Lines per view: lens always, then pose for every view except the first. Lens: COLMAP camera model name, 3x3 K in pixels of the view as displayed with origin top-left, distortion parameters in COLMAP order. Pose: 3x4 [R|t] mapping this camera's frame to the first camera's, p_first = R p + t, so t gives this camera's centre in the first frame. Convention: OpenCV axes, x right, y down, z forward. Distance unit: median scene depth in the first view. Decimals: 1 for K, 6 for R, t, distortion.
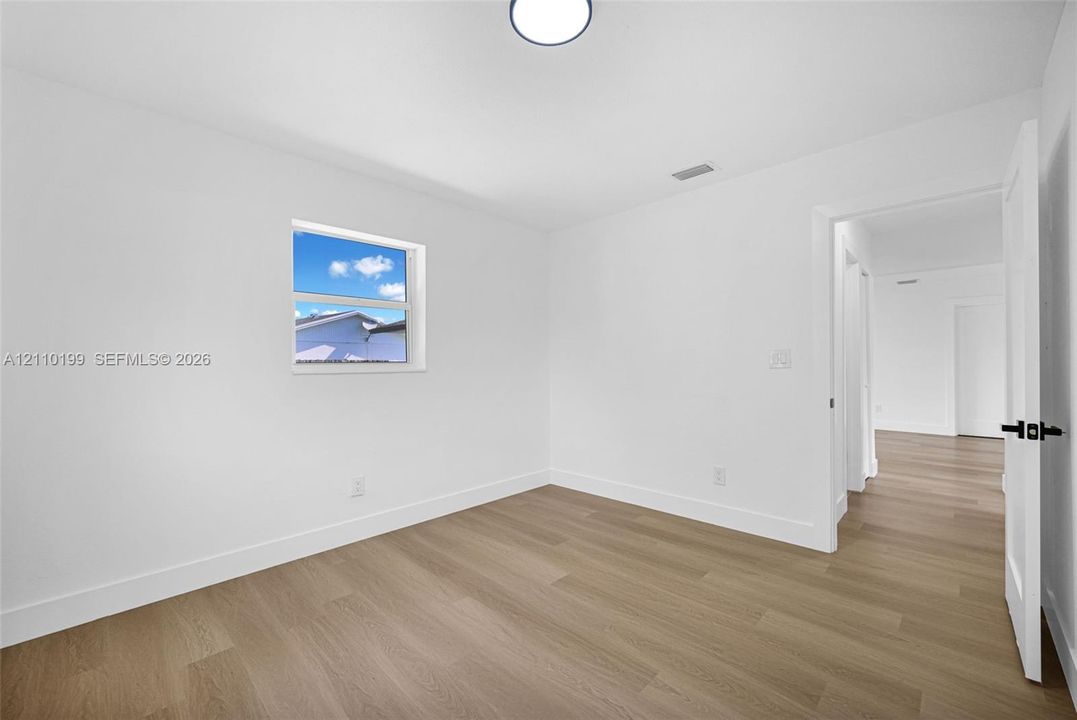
lens RADIAL K [[435.5, 0, 541.0], [0, 435.5, 360.5], [0, 0, 1]] dist [-0.001696, -0.000265]
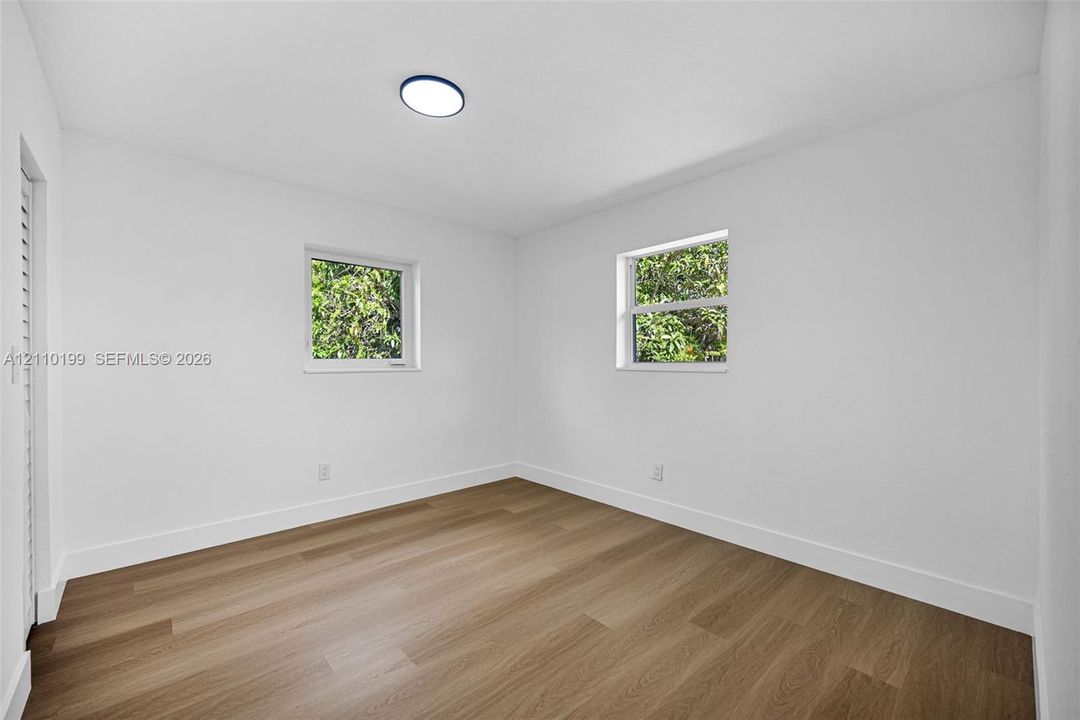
lens RADIAL K [[436.8, 0, 542.5], [0, 436.8, 361.9], [0, 0, 1]] dist [-0.001696, -0.000265]
pose [[-0.059334, 0.011683, -0.998170, 0.746871], [0.009057, 0.999897, 0.011165, -0.012090], [0.998197, -0.008378, -0.059433, 0.793062]]
